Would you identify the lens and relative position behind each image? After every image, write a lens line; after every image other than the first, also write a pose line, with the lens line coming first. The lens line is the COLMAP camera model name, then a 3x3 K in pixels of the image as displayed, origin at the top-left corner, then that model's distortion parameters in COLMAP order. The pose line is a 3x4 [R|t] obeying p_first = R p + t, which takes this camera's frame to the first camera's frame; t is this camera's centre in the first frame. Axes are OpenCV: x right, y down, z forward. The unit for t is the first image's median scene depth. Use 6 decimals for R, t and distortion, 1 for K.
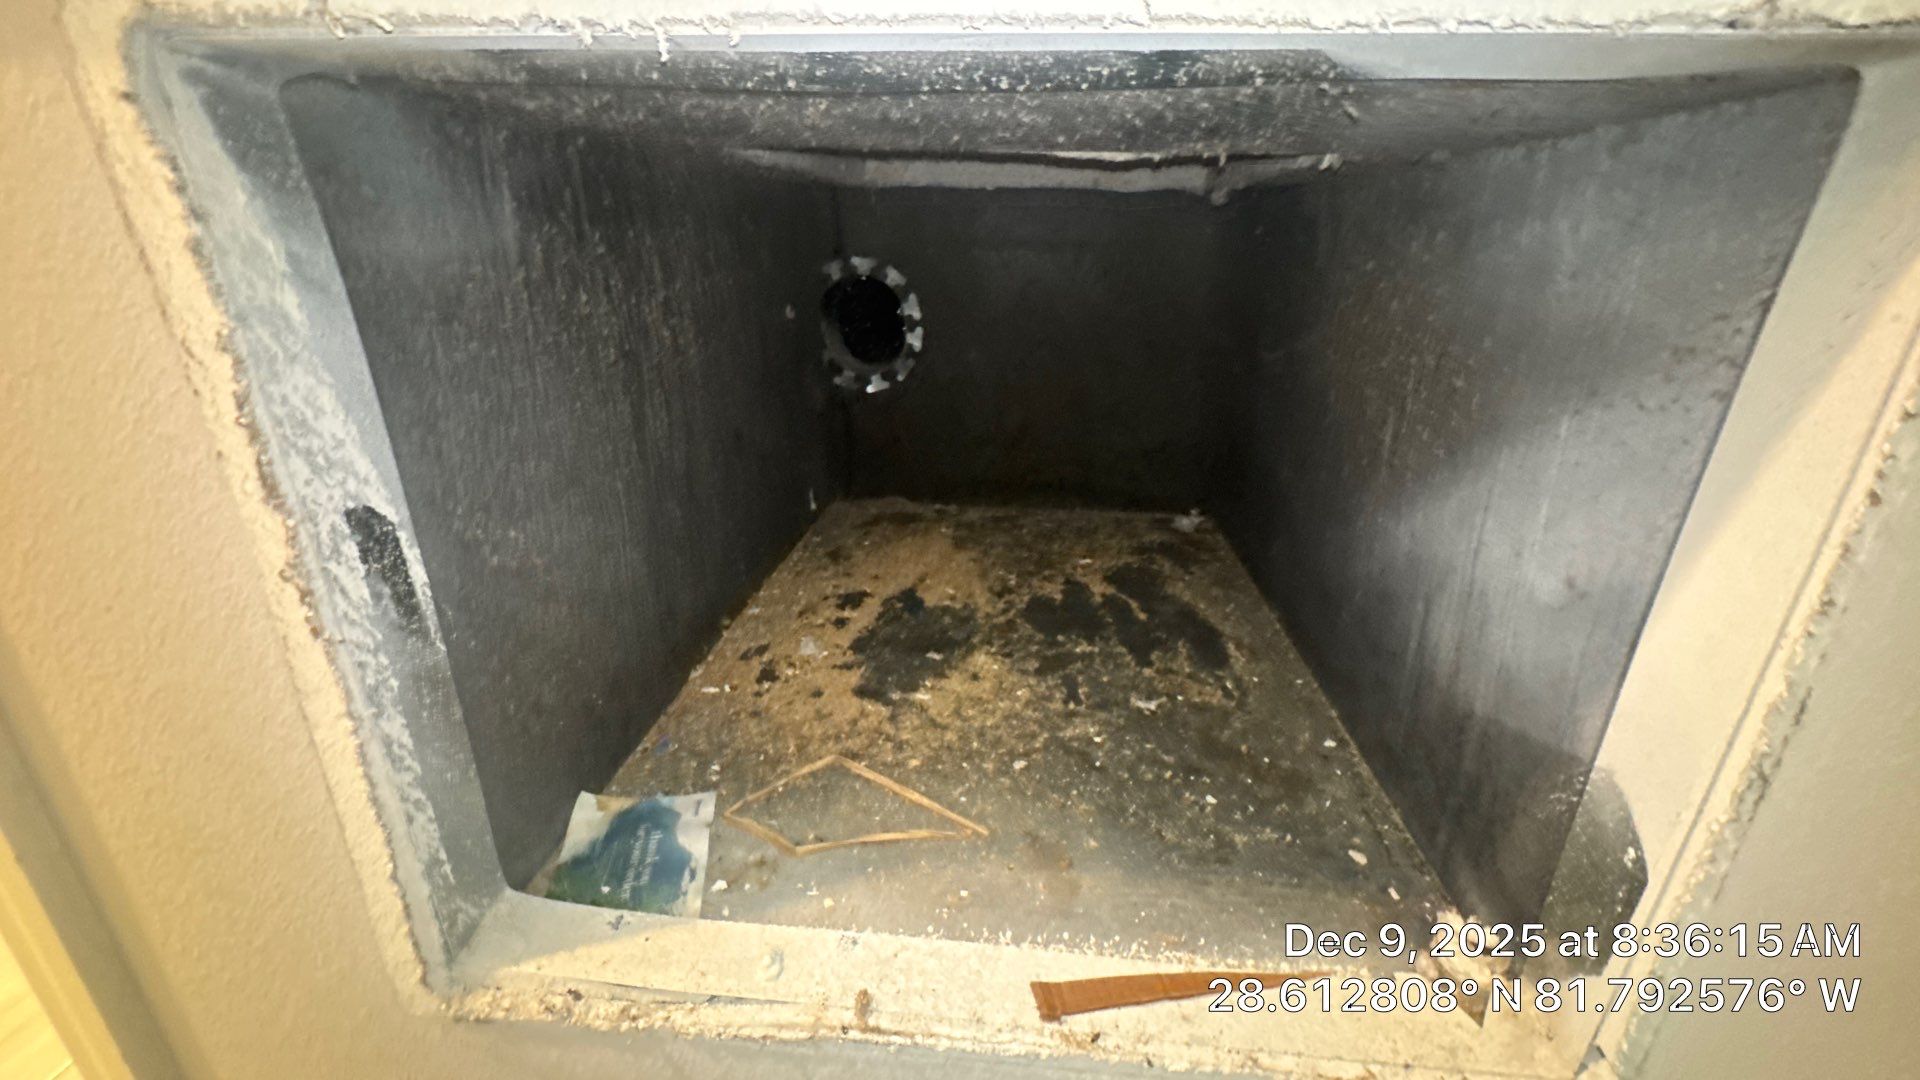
lens RADIAL K [[770.6, 0, 961.8], [0, 770.6, 537.9], [0, 0, 1]] dist [-0.003592, 0.000461]
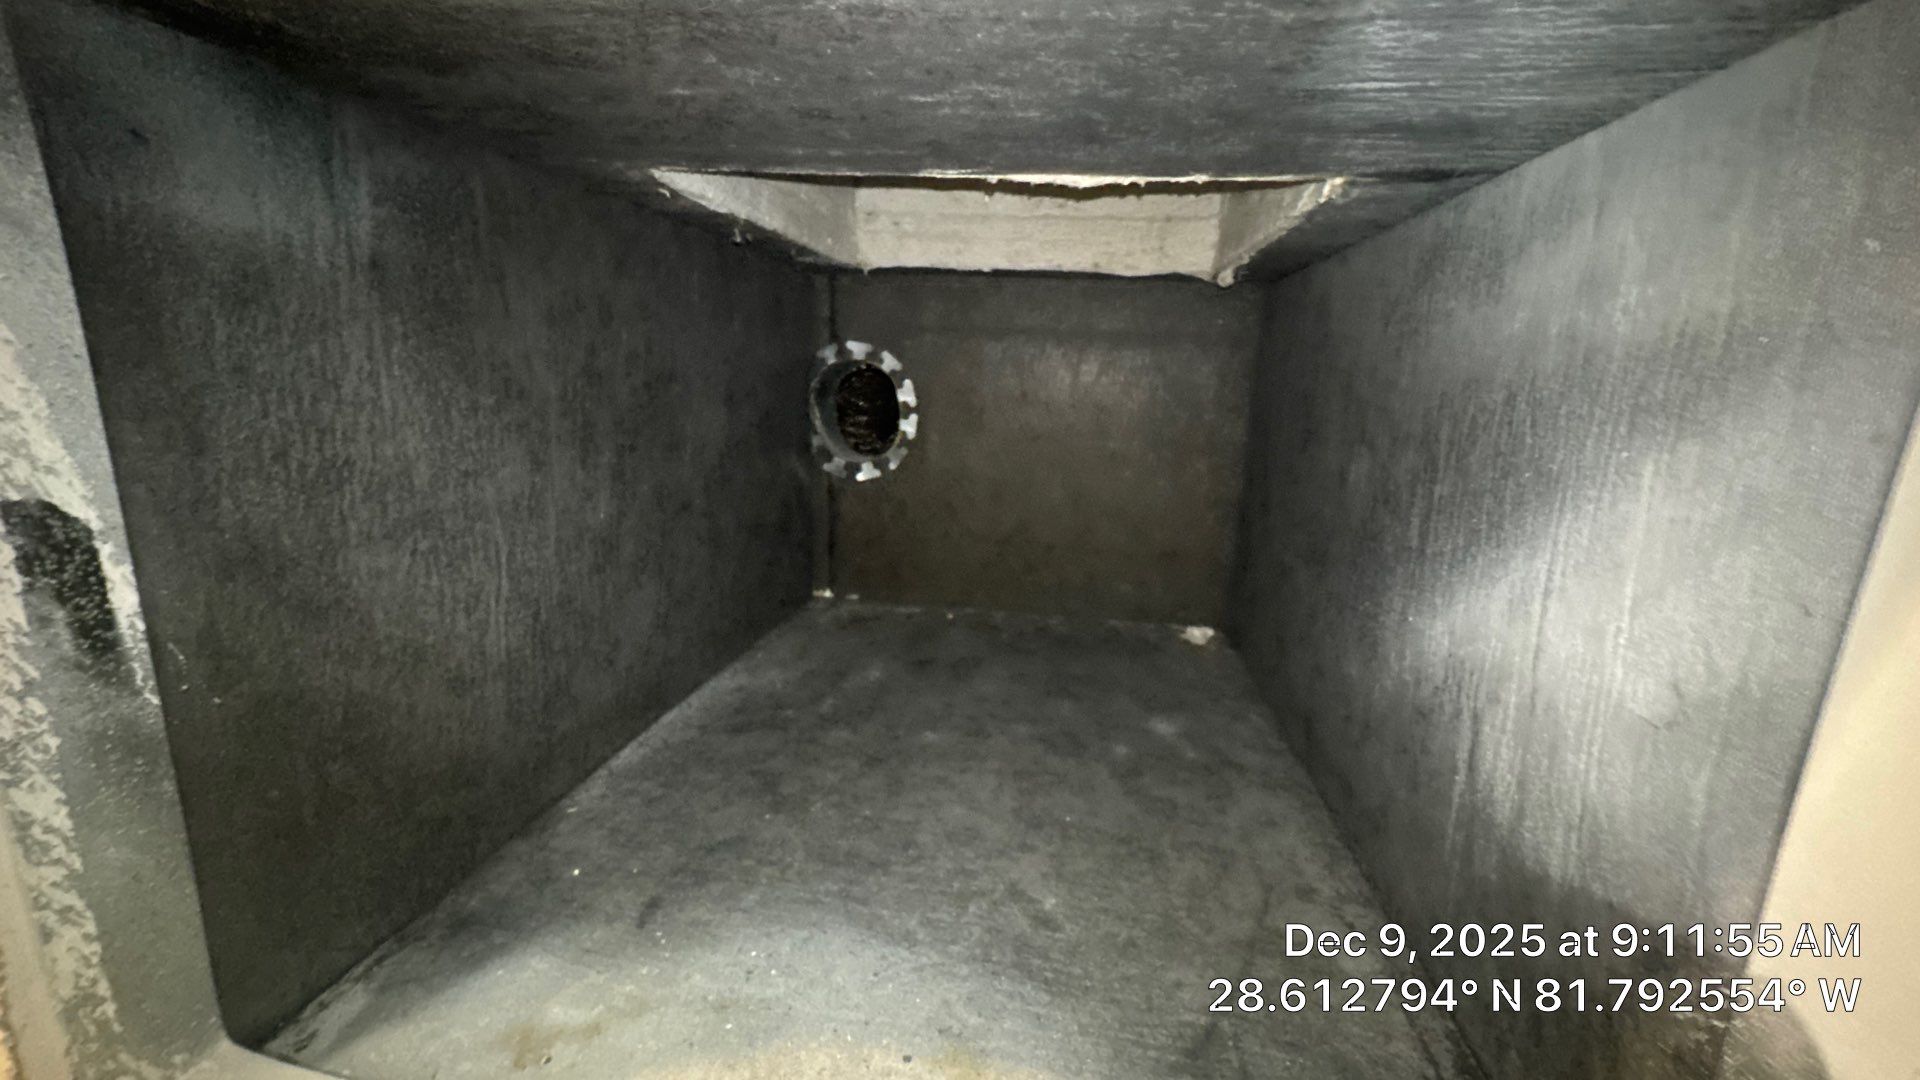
lens RADIAL K [[770.6, 0, 959.3], [0, 770.6, 536.8], [0, 0, 1]] dist [-0.003592, 0.000461]
pose [[0.997697, 0.038903, -0.055560, 0.147360], [-0.047208, 0.986472, -0.156986, 0.055290], [0.048701, 0.159248, 0.986037, 0.220424]]
